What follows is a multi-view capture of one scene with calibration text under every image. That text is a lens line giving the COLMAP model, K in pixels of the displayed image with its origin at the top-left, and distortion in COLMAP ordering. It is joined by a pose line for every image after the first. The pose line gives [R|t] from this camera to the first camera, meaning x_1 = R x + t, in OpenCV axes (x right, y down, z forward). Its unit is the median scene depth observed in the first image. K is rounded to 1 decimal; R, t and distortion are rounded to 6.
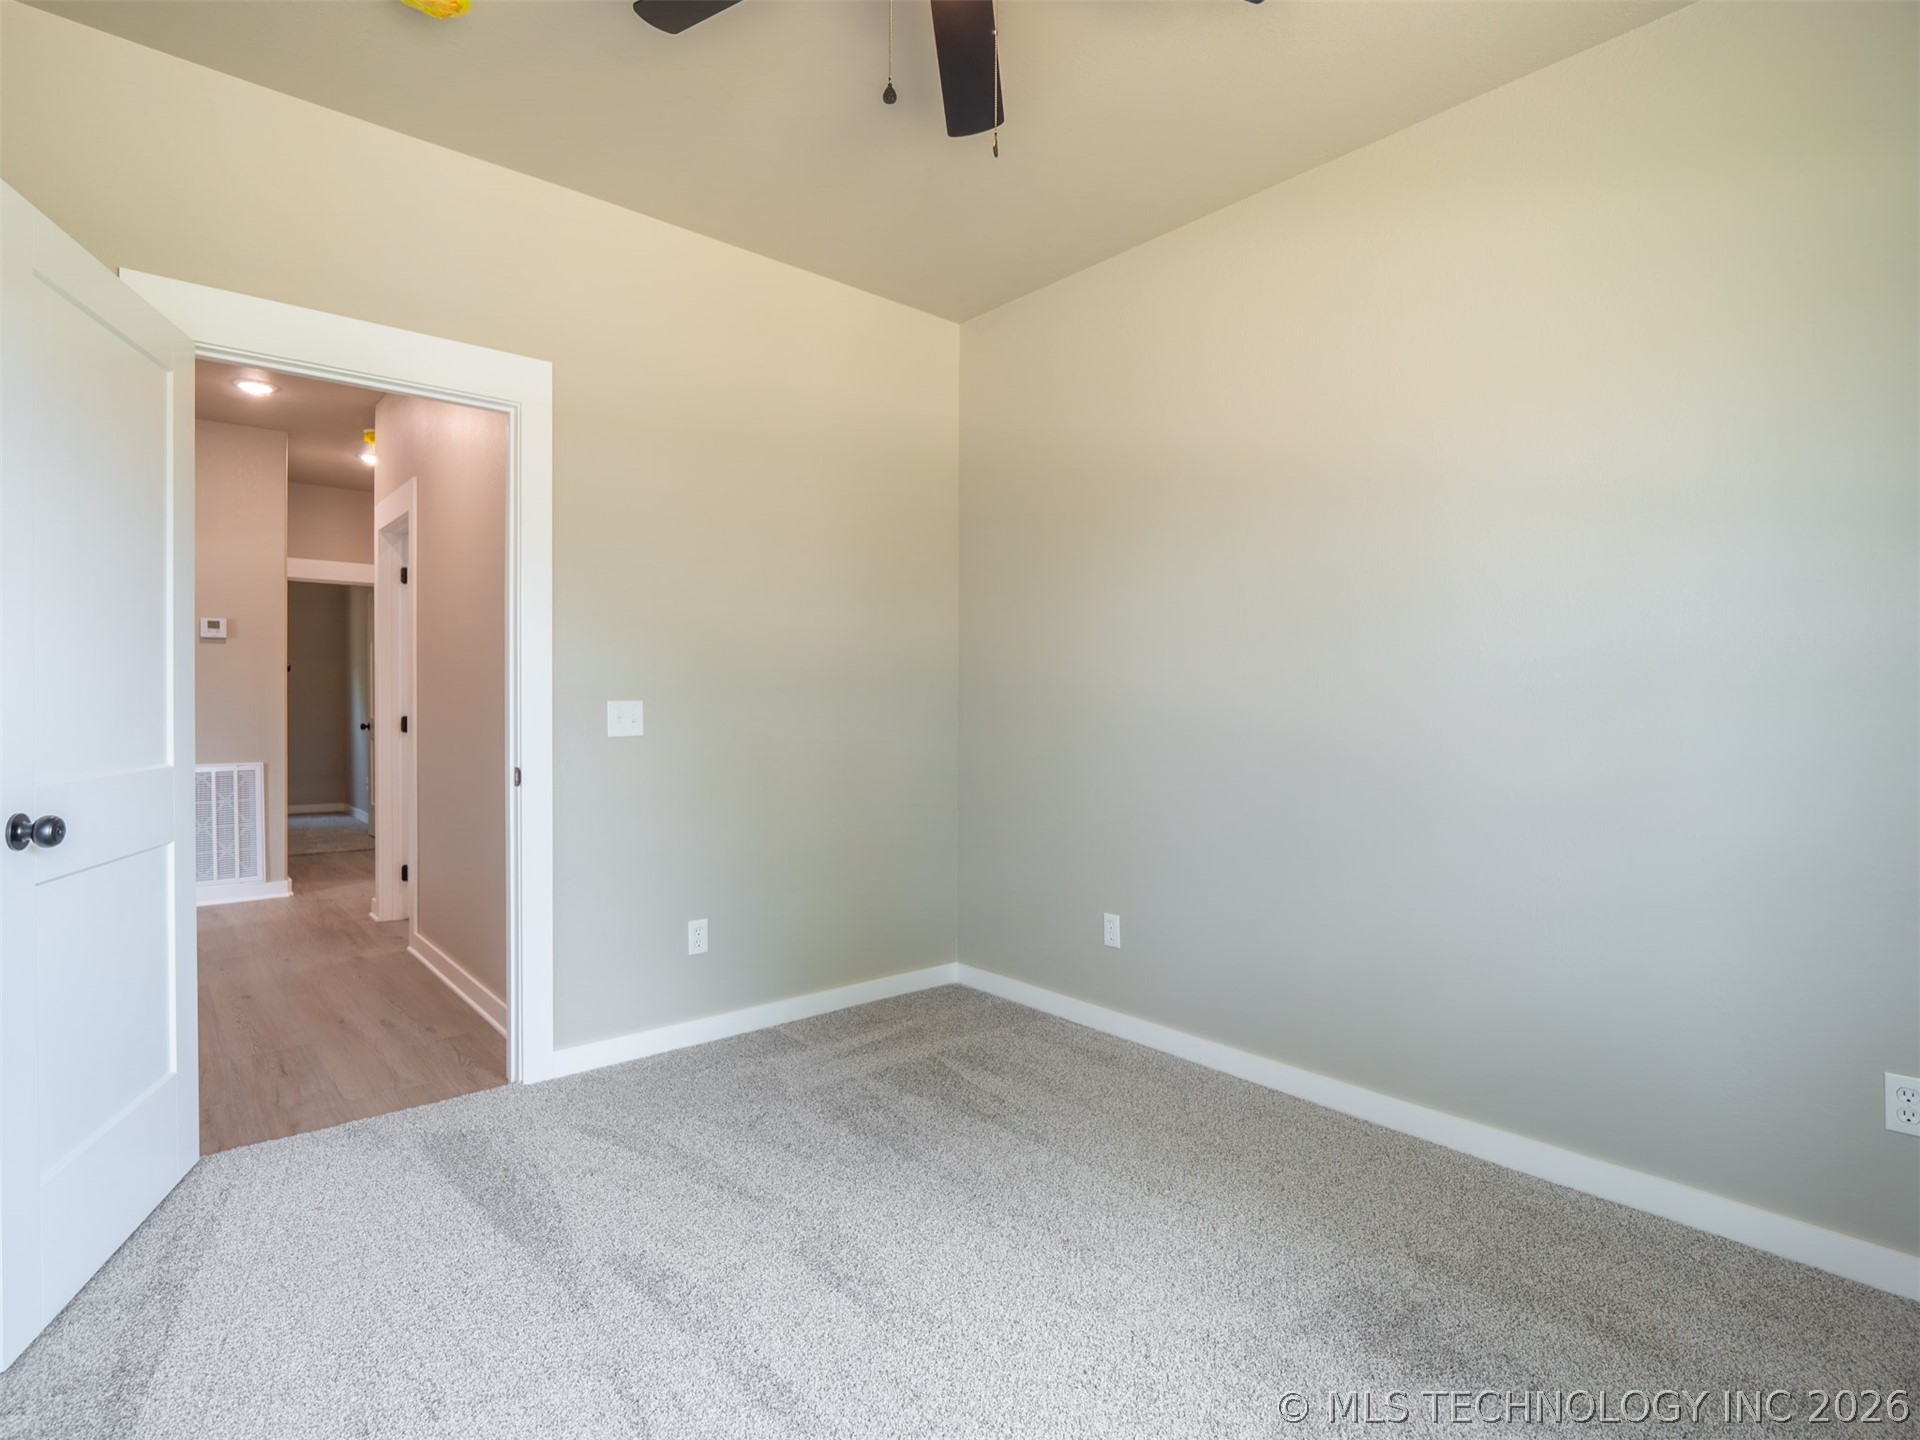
lens RADIAL K [[955.0, 0, 960.0], [0, 955.0, 720.0], [0, 0, 1]] dist [0.000684, -0.011054]
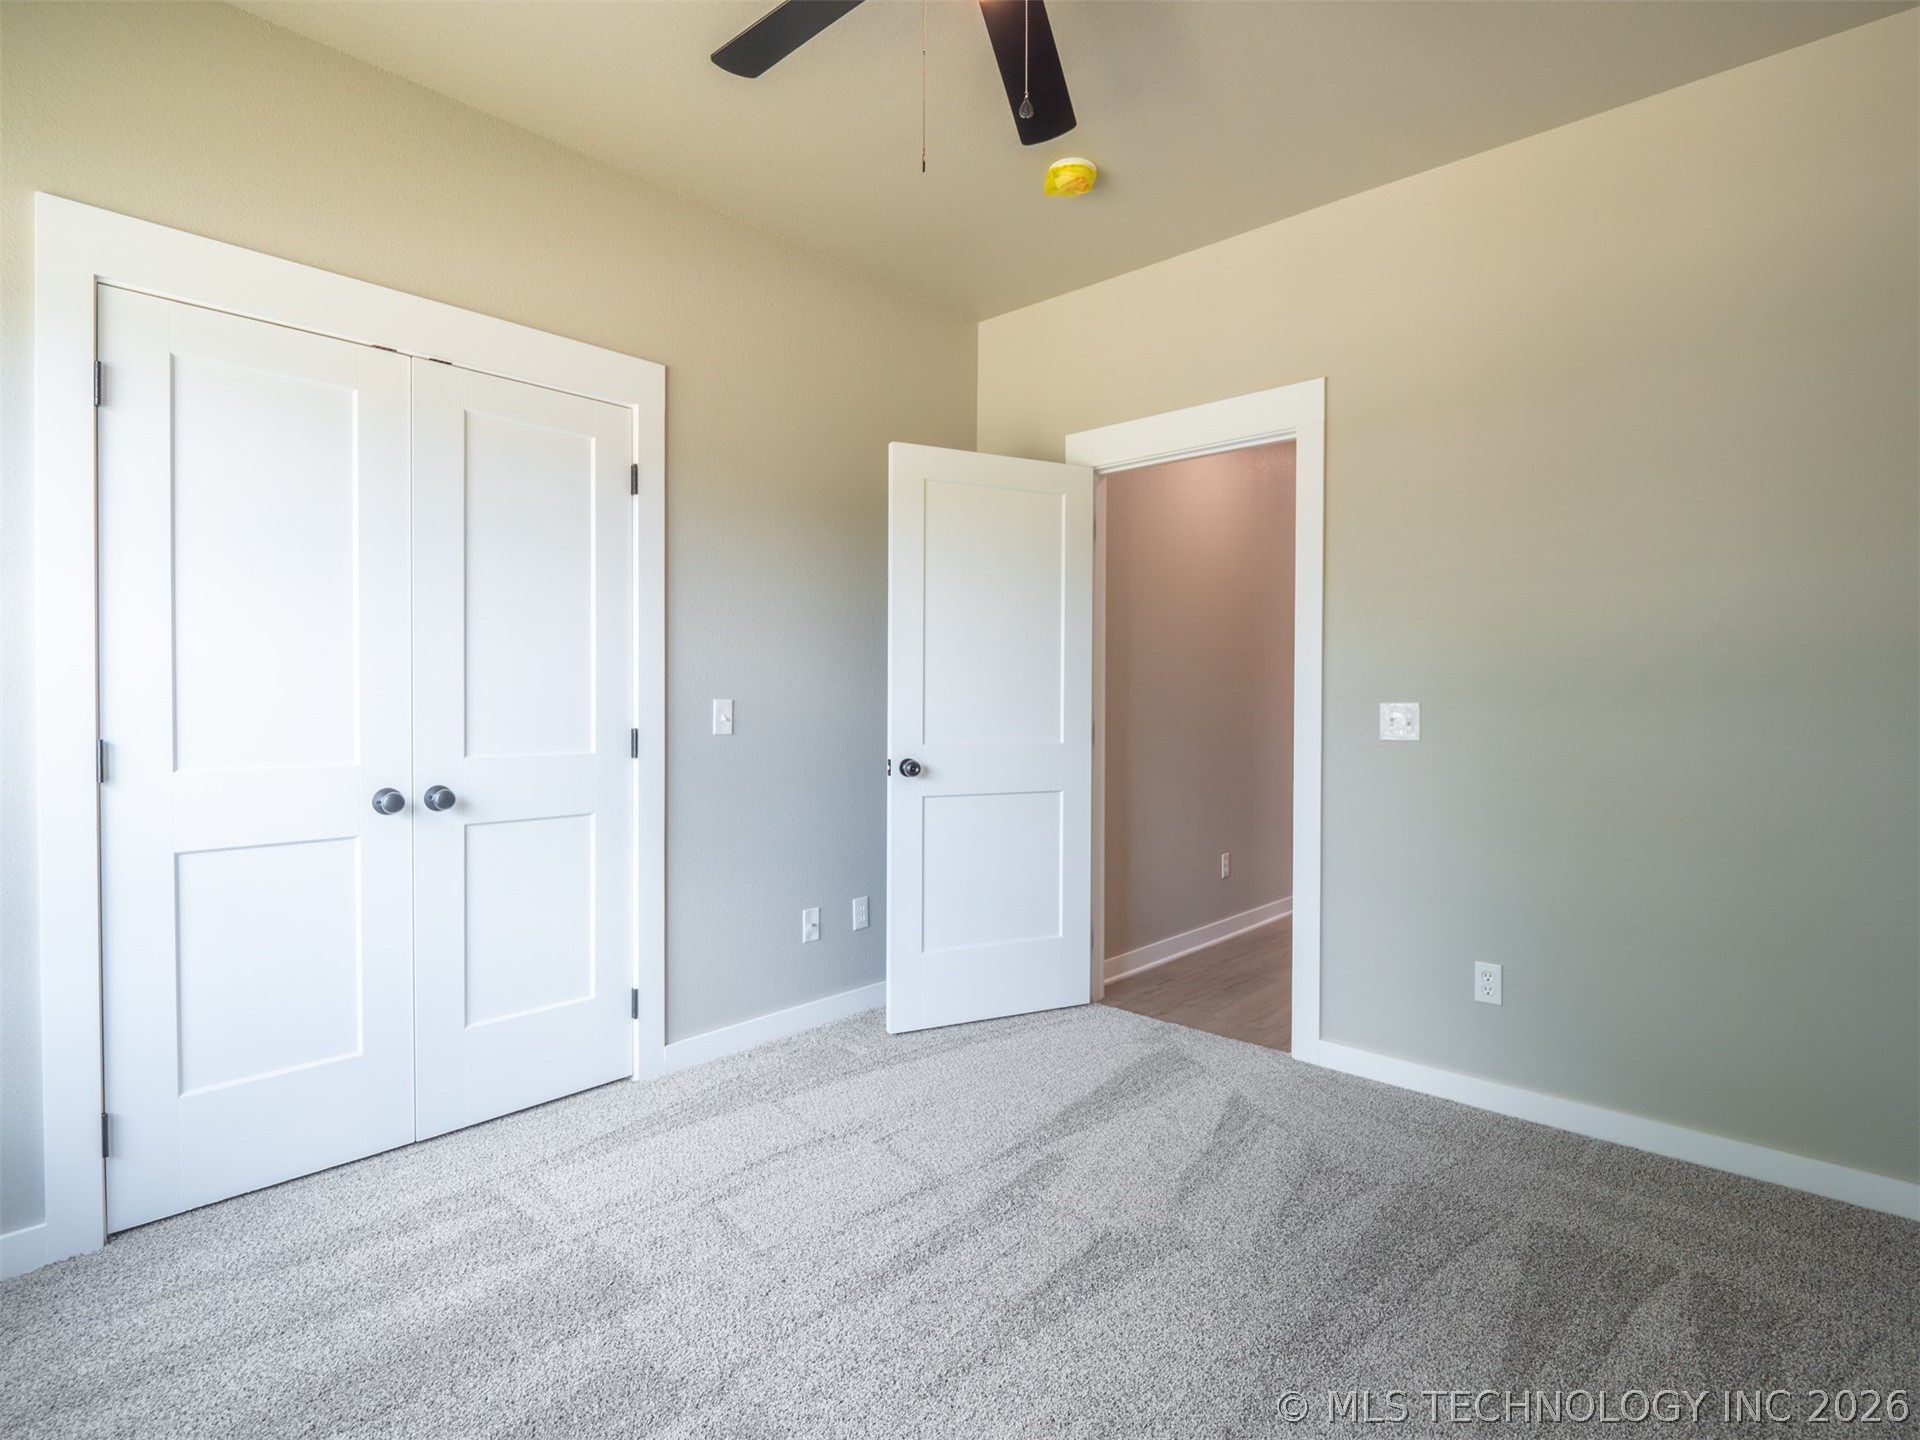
lens RADIAL K [[955.0, 0, 960.0], [0, 955.0, 720.0], [0, 0, 1]] dist [0.000684, -0.011054]
pose [[0.122000, 0.014562, -0.992423, 0.594233], [-0.021251, 0.999701, 0.012056, -0.005680], [0.992303, 0.019619, 0.122273, 0.511457]]
